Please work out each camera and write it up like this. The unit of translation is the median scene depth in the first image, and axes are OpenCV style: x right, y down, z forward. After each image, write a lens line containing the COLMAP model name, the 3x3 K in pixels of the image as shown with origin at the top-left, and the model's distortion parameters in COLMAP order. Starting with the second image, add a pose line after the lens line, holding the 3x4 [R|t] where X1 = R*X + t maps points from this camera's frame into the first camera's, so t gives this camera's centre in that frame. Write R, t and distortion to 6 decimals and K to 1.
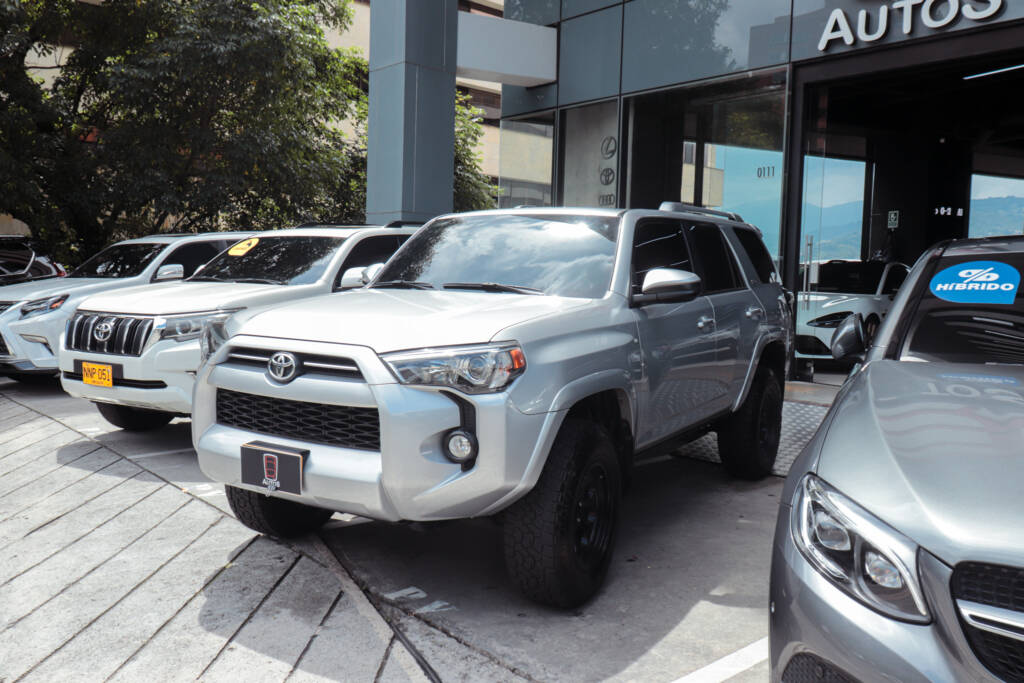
lens RADIAL K [[830.9, 0, 512.0], [0, 830.9, 341.5], [0, 0, 1]] dist [0.002257, -0.006497]
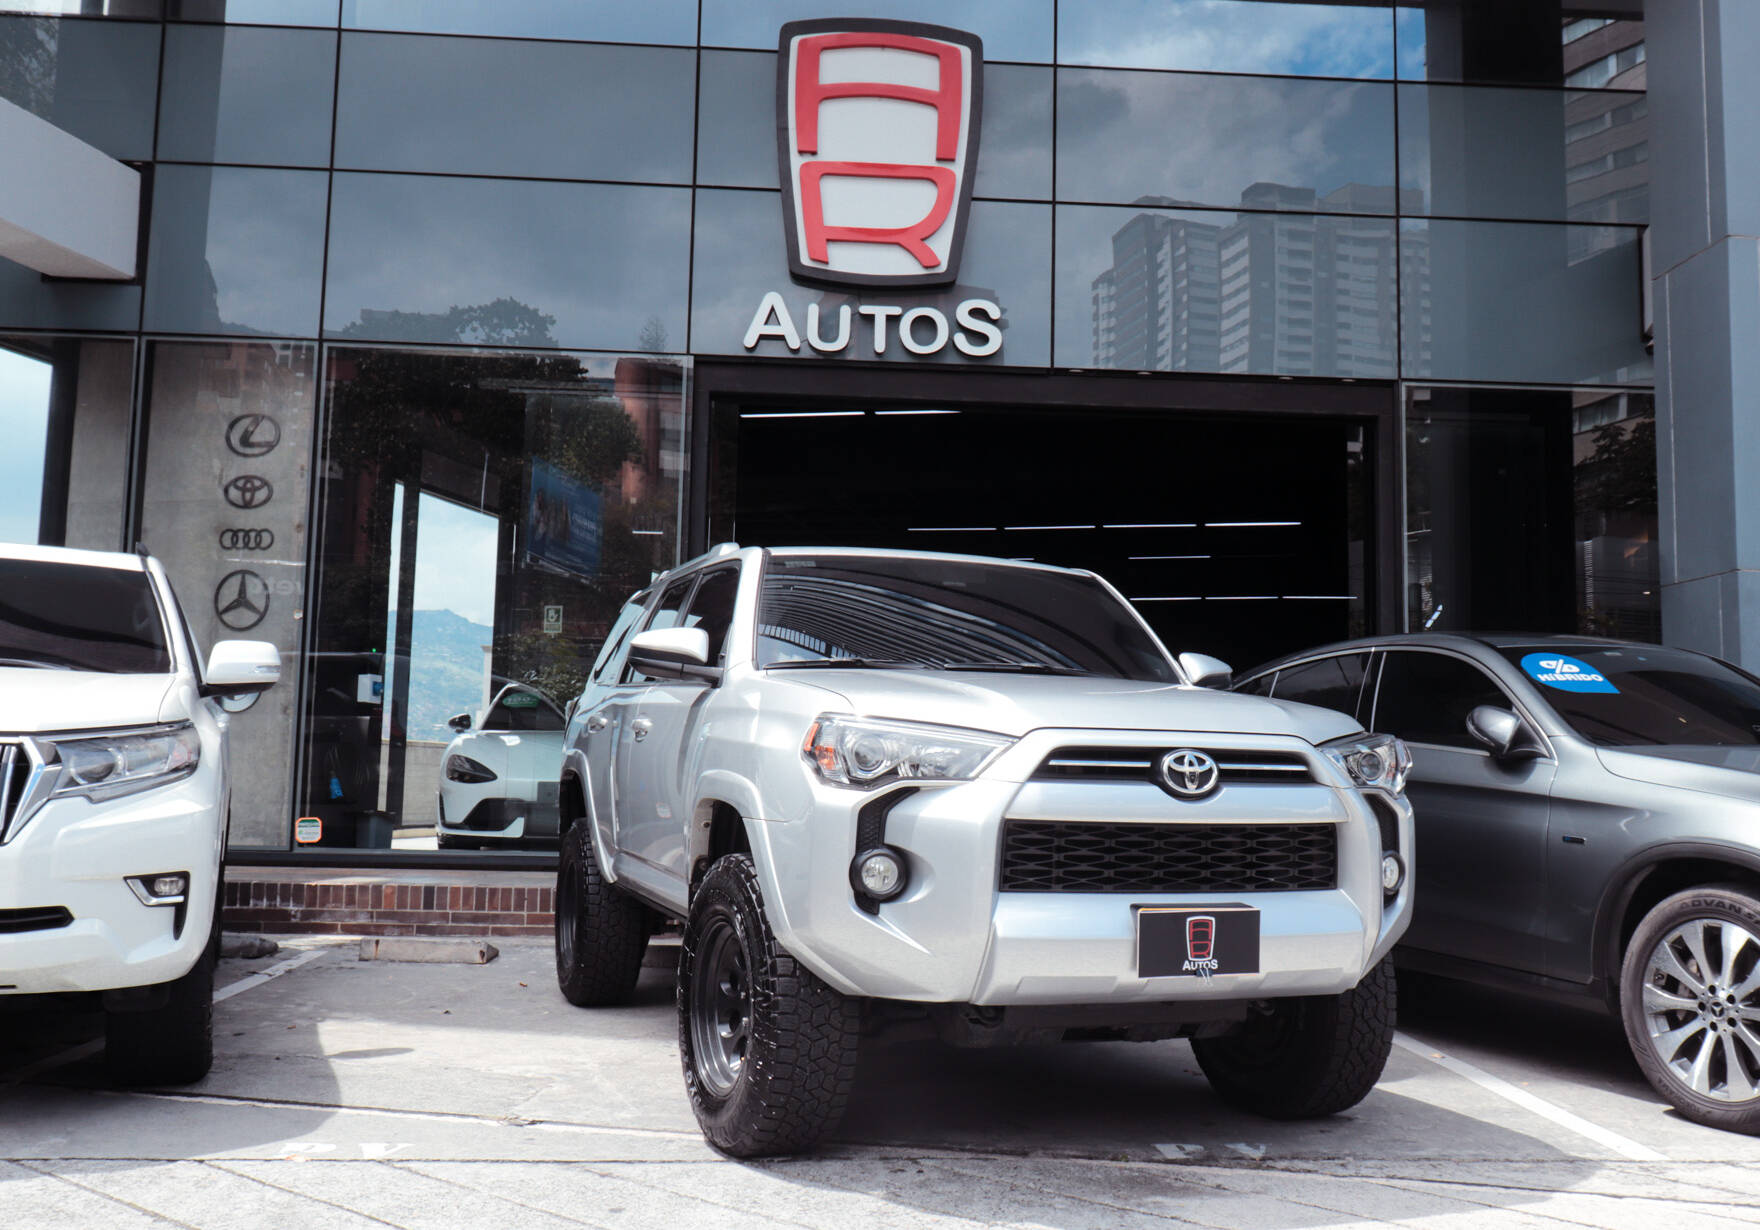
lens RADIAL K [[1628.7, 0, 934.2], [0, 1628.7, 612.6], [0, 0, 1]] dist [-0.013182, 0.010771]
pose [[0.610668, 0.066166, 0.789118, -1.311052], [0.057274, 0.990203, -0.127349, 0.053972], [-0.789813, 0.122964, 0.600896, 0.395547]]
